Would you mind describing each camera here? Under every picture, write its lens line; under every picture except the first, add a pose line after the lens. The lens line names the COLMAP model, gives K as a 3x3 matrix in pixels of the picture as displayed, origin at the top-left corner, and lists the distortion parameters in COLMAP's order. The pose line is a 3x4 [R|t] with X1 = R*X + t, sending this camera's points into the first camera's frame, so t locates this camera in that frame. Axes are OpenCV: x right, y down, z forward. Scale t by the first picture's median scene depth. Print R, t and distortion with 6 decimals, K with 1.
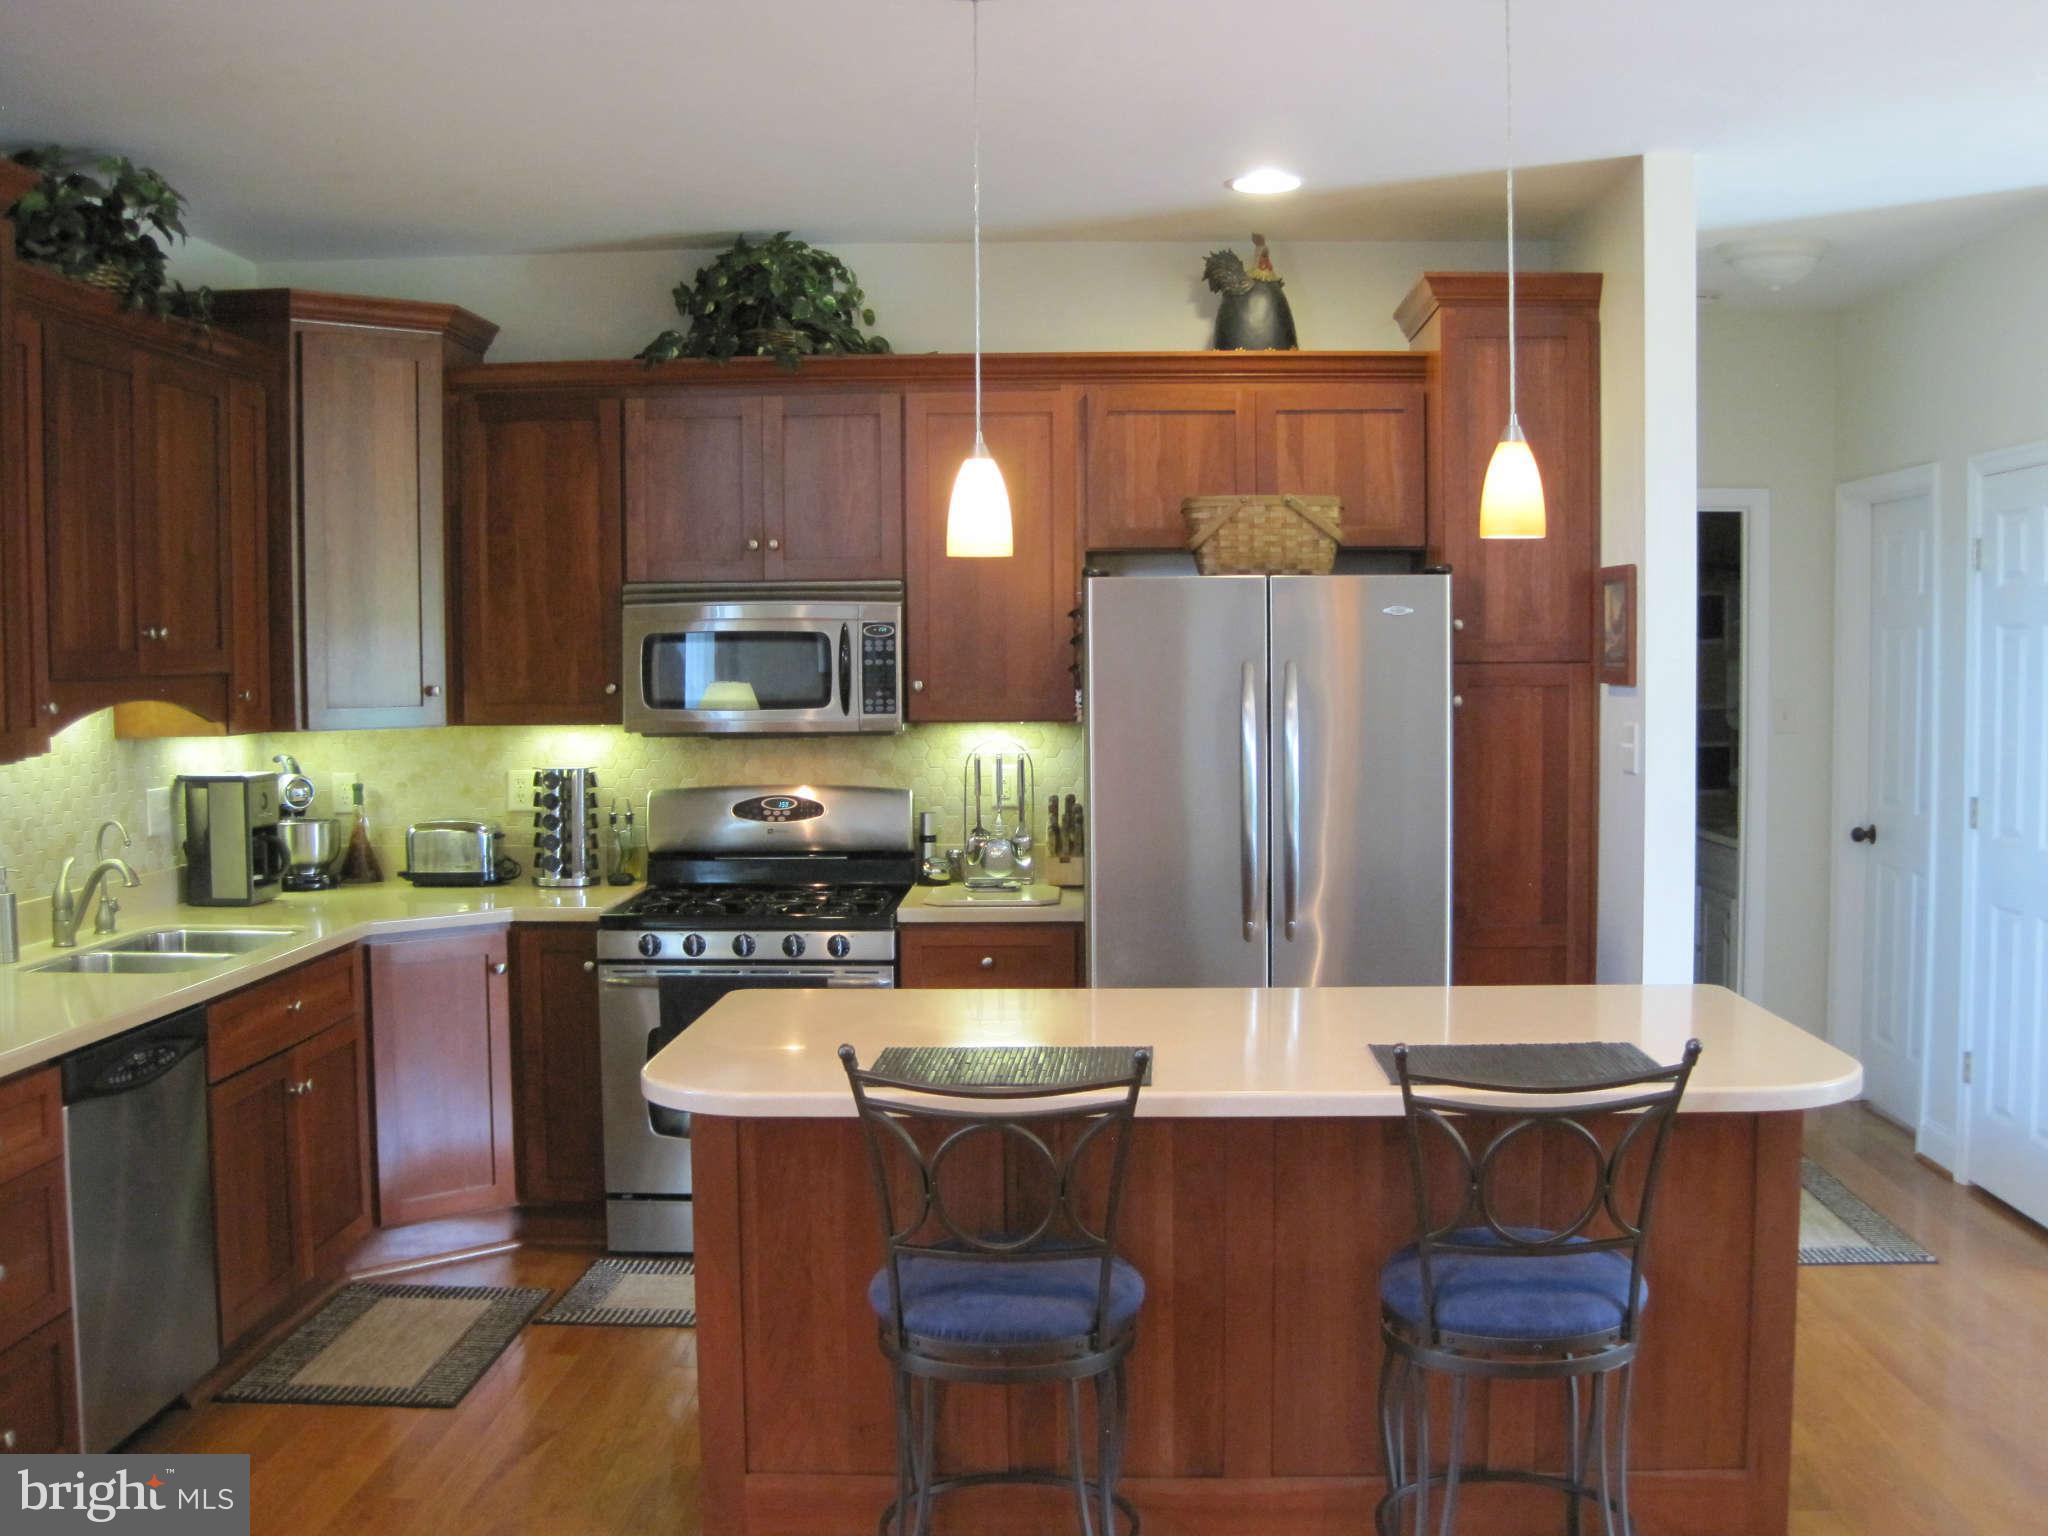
lens RADIAL K [[2102.4, 0, 1061.9], [0, 2102.4, 780.7], [0, 0, 1]] dist [-0.179925, 0.145691]
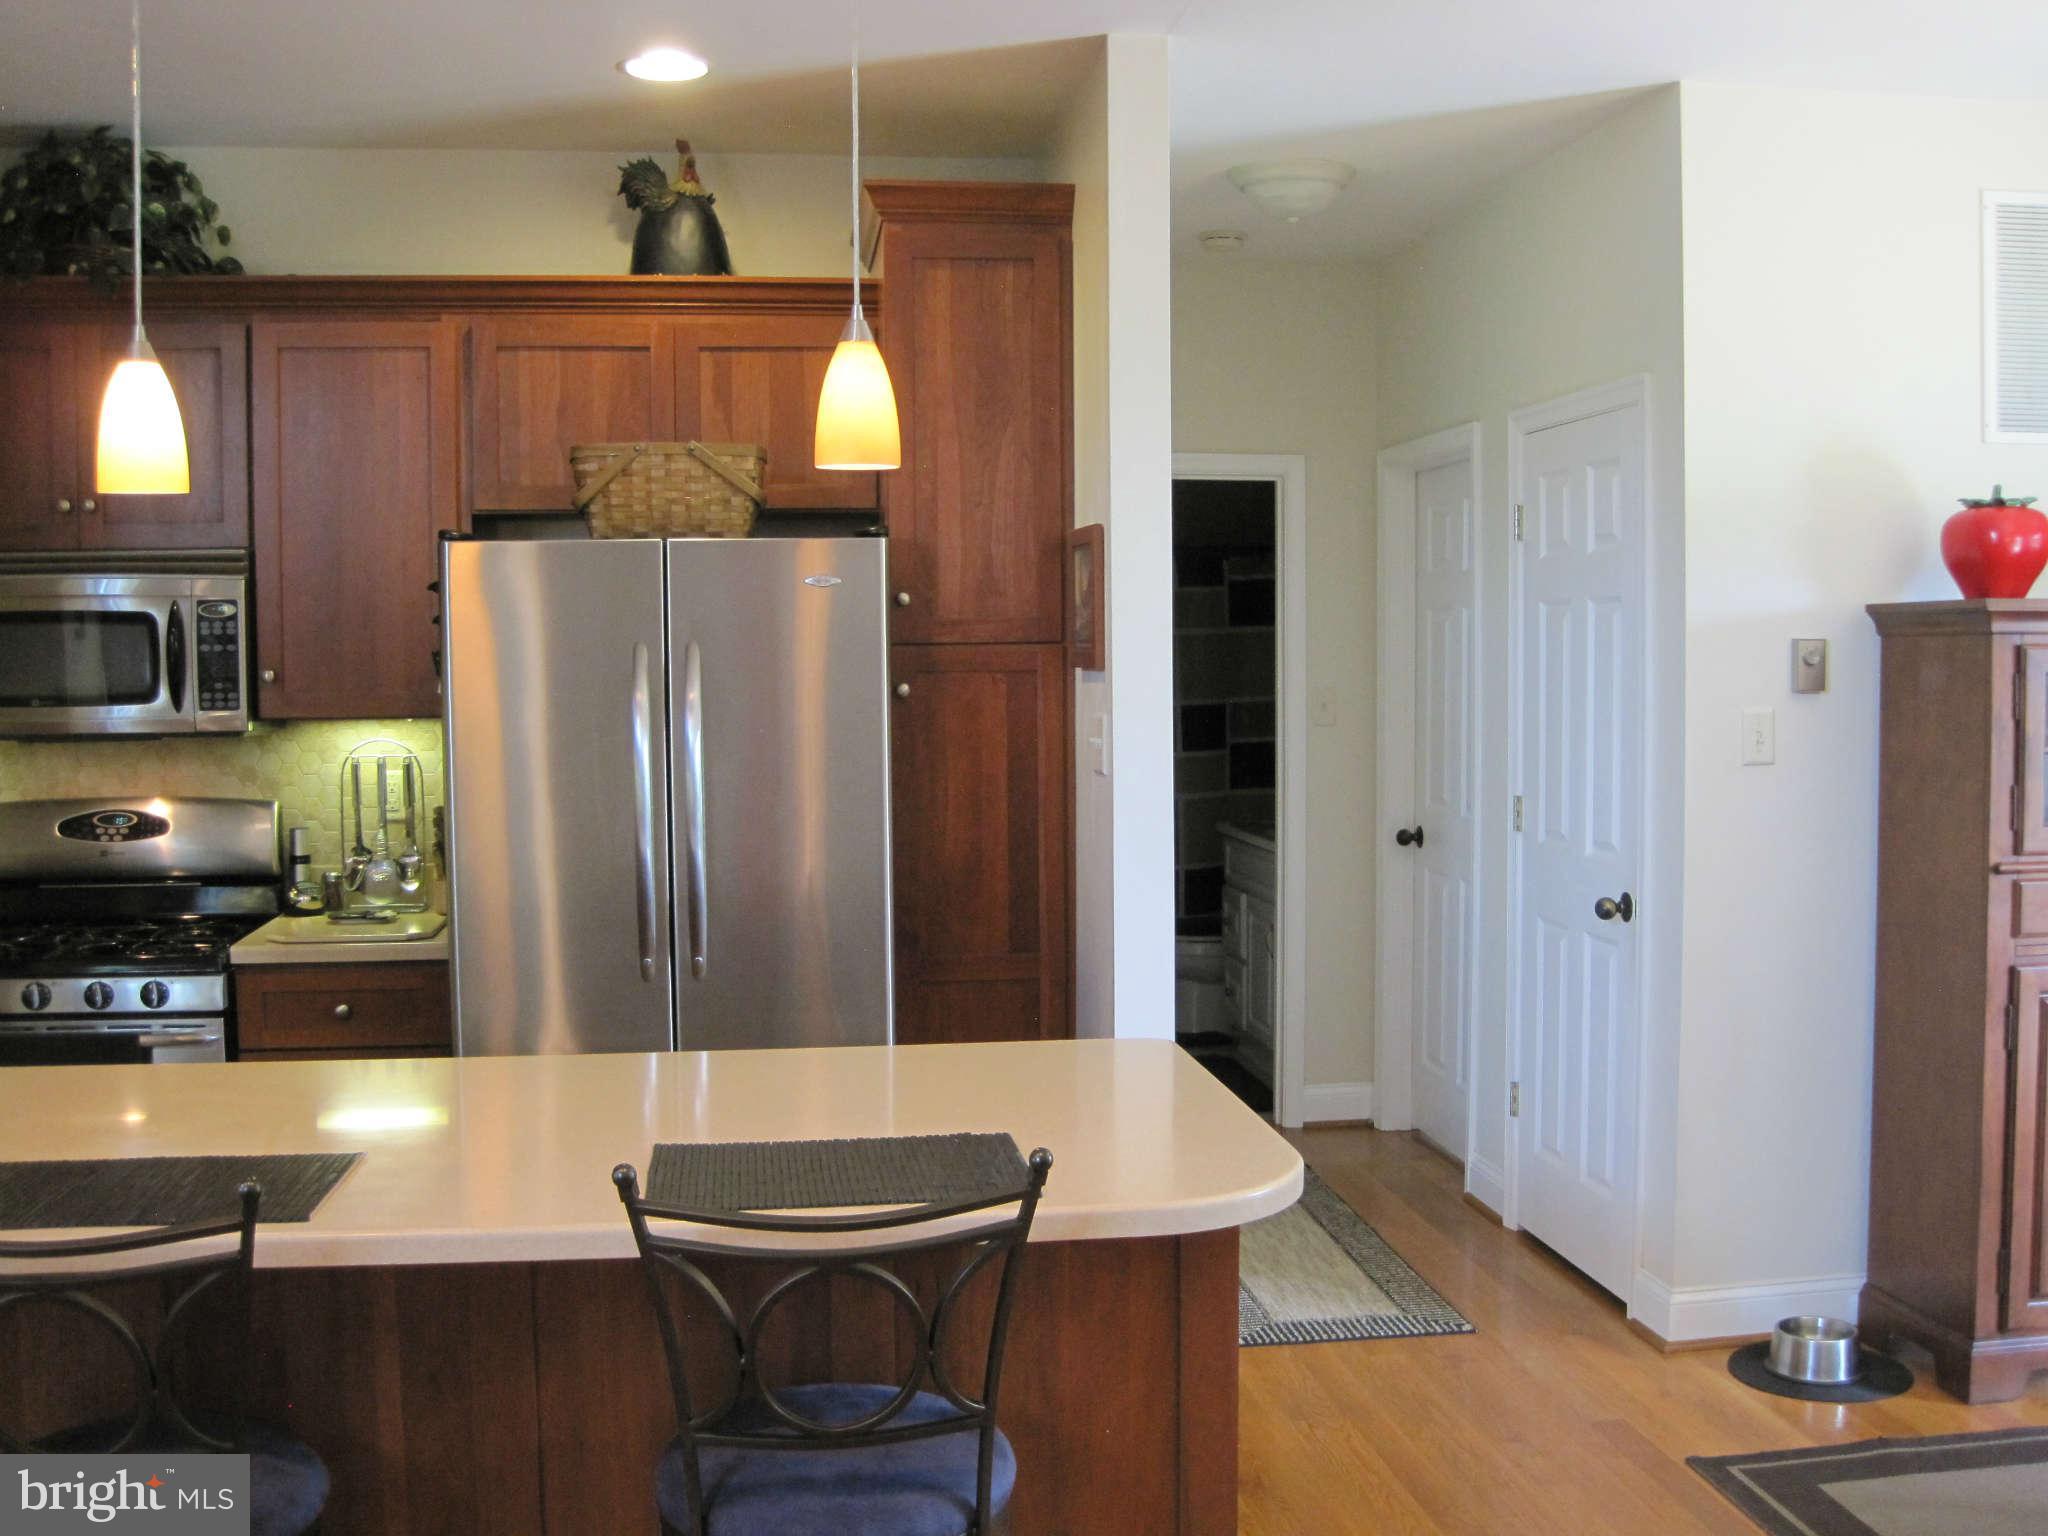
lens RADIAL K [[2102.4, 0, 1061.9], [0, 2102.4, 780.7], [0, 0, 1]] dist [-0.179925, 0.145691]
pose [[0.984441, -0.010502, 0.175402, 0.098757], [0.010464, 0.999945, 0.001140, -0.001686], [-0.175404, 0.000713, 0.984496, 0.149933]]
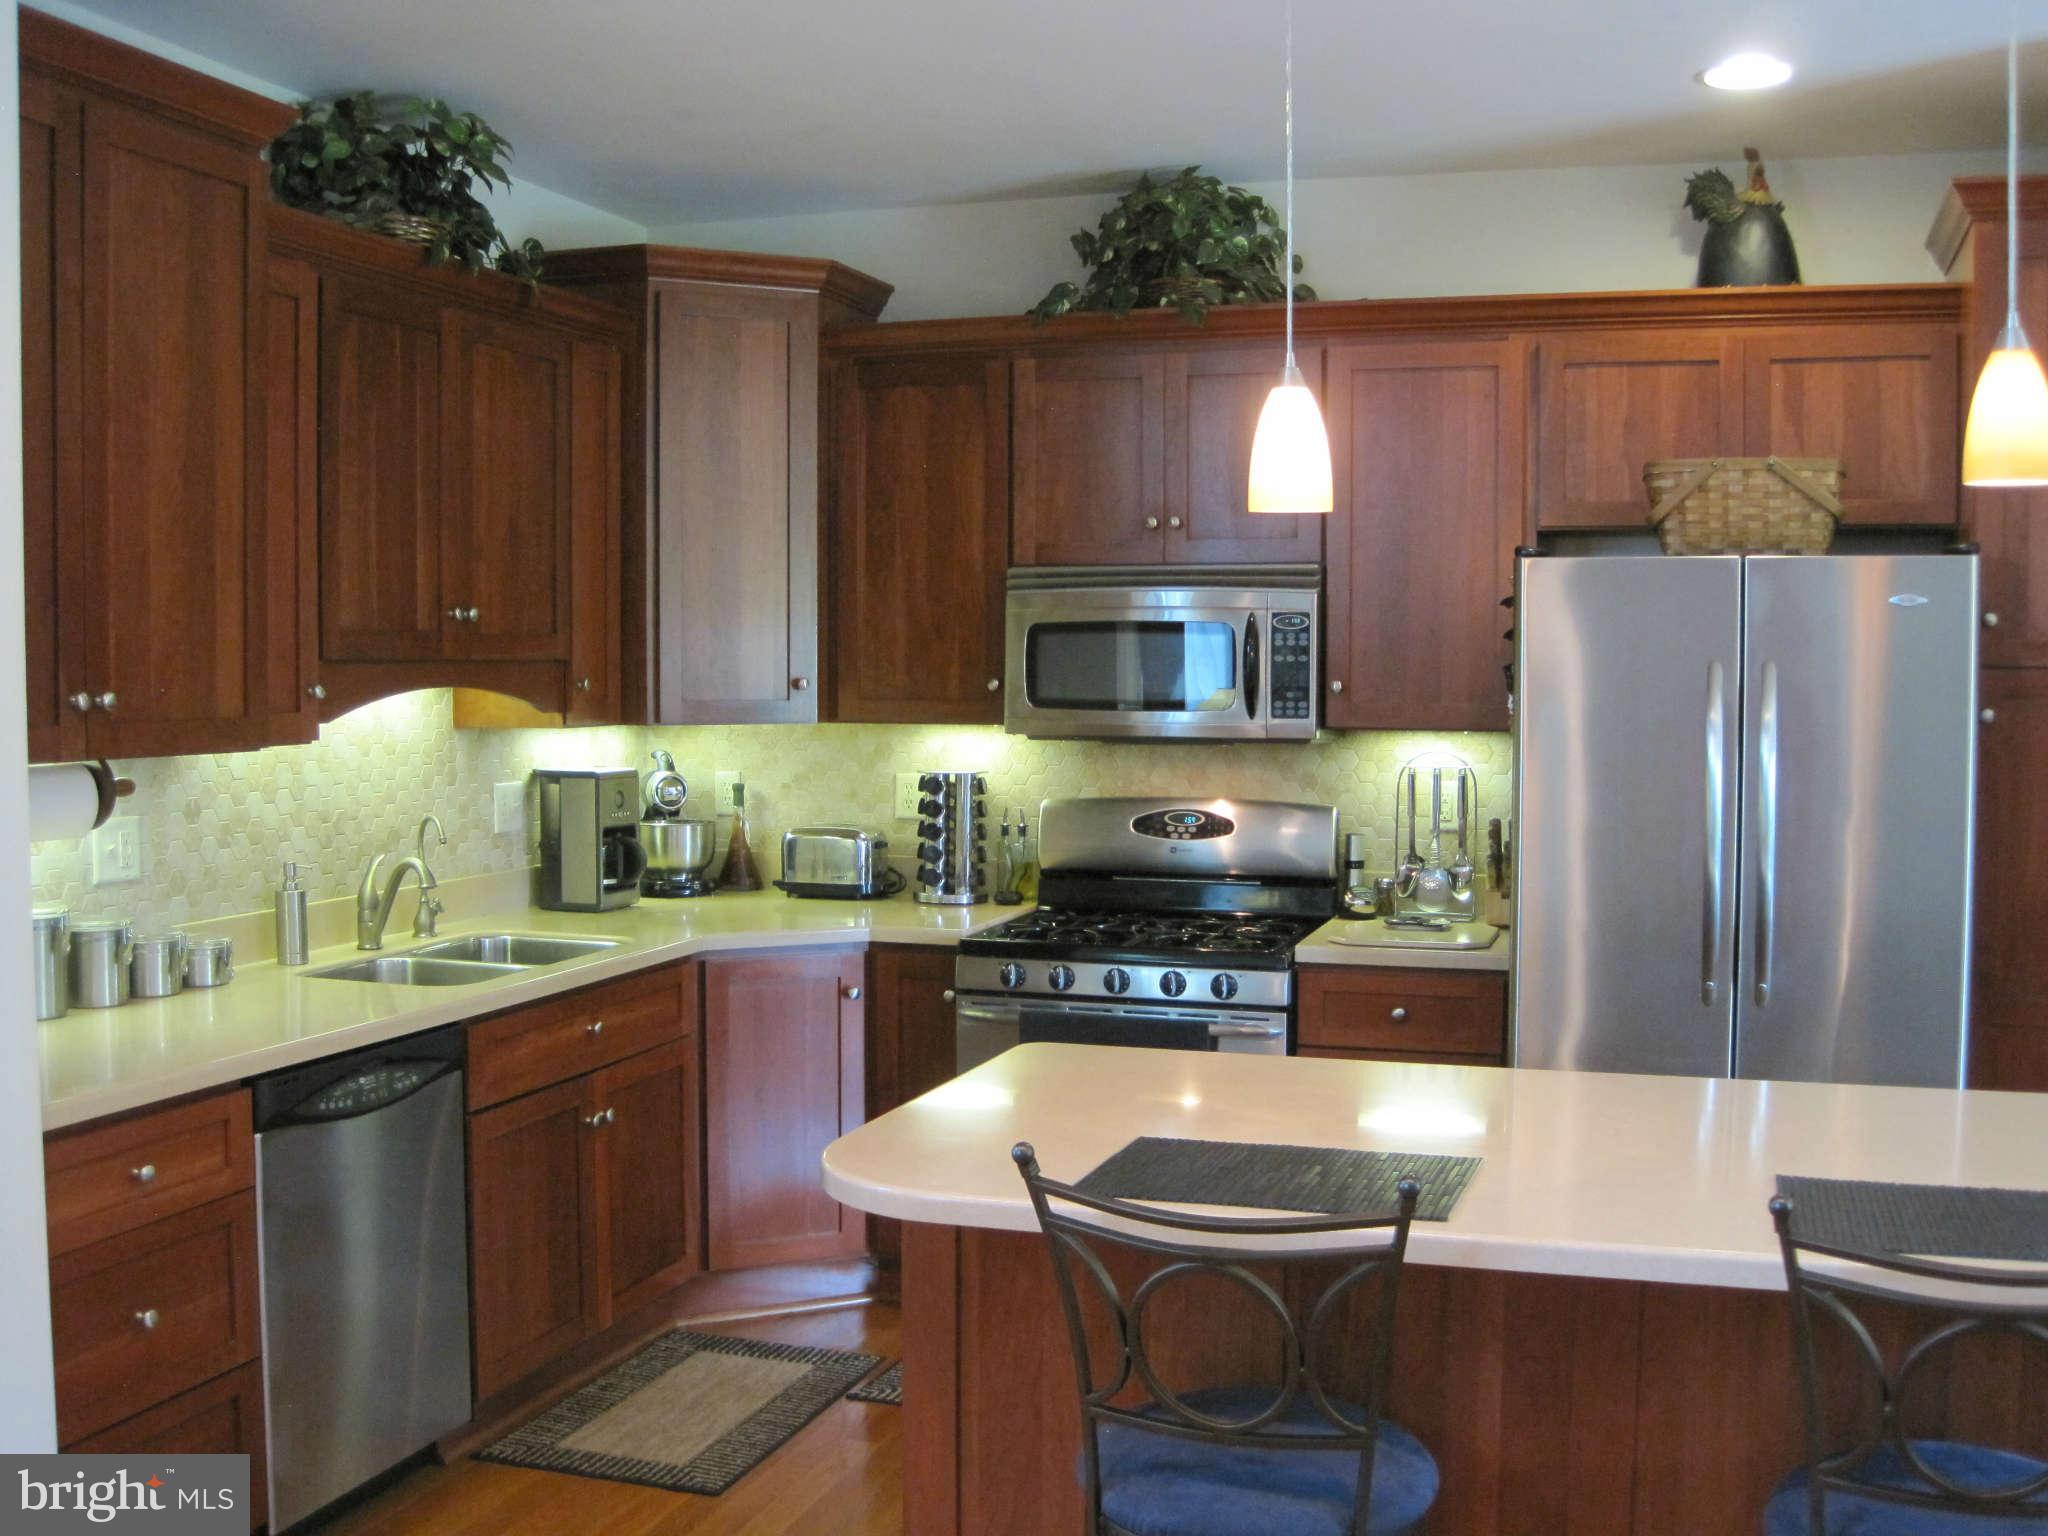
lens RADIAL K [[2102.4, 0, 1061.9], [0, 2102.4, 780.7], [0, 0, 1]] dist [-0.179925, 0.145691]
pose [[0.960745, 0.025211, -0.276286, 0.062205], [-0.026852, 0.999637, -0.002158, -0.001892], [0.276131, 0.009492, 0.961073, 0.147837]]
